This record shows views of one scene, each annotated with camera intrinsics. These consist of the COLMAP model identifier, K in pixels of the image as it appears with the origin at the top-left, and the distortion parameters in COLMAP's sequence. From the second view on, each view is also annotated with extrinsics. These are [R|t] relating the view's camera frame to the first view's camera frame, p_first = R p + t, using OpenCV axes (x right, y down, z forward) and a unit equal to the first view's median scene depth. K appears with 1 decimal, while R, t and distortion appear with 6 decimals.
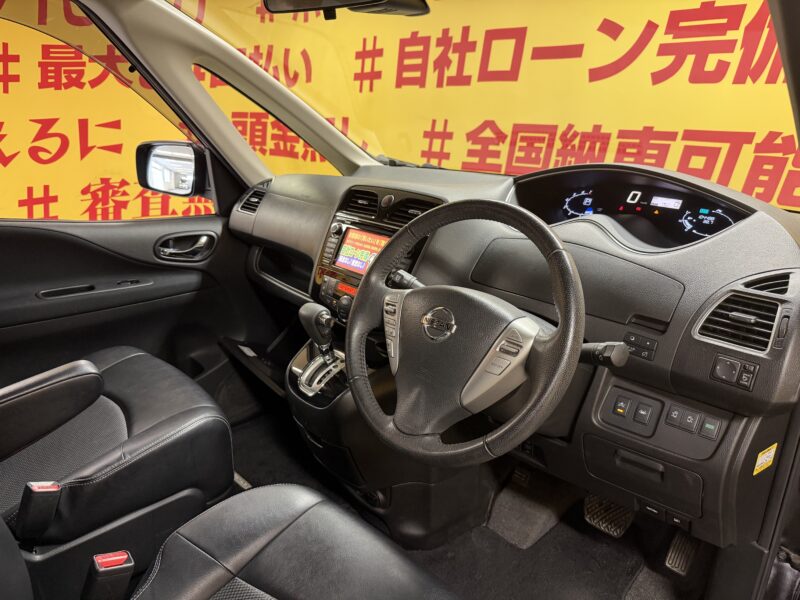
lens RADIAL K [[585.3, 0, 381.2], [0, 585.3, 306.6], [0, 0, 1]] dist [-0.038844, 0.007170]
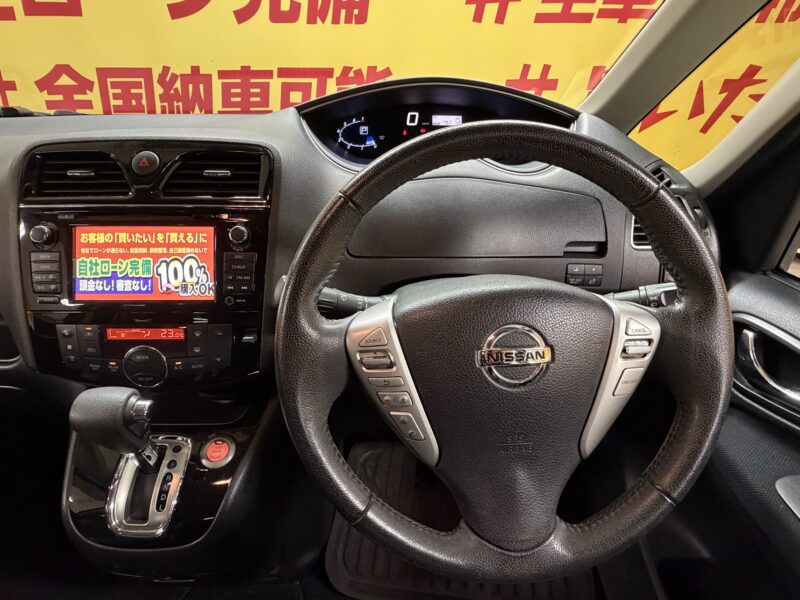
lens RADIAL K [[432.1, 0, 386.7], [0, 432.1, 301.6], [0, 0, 1]] dist [0.000888, -0.000314]
pose [[0.660209, -0.361765, 0.658218, -0.068846], [0.245322, 0.932159, 0.266263, -0.047327], [-0.709888, -0.014314, 0.704169, 0.231068]]
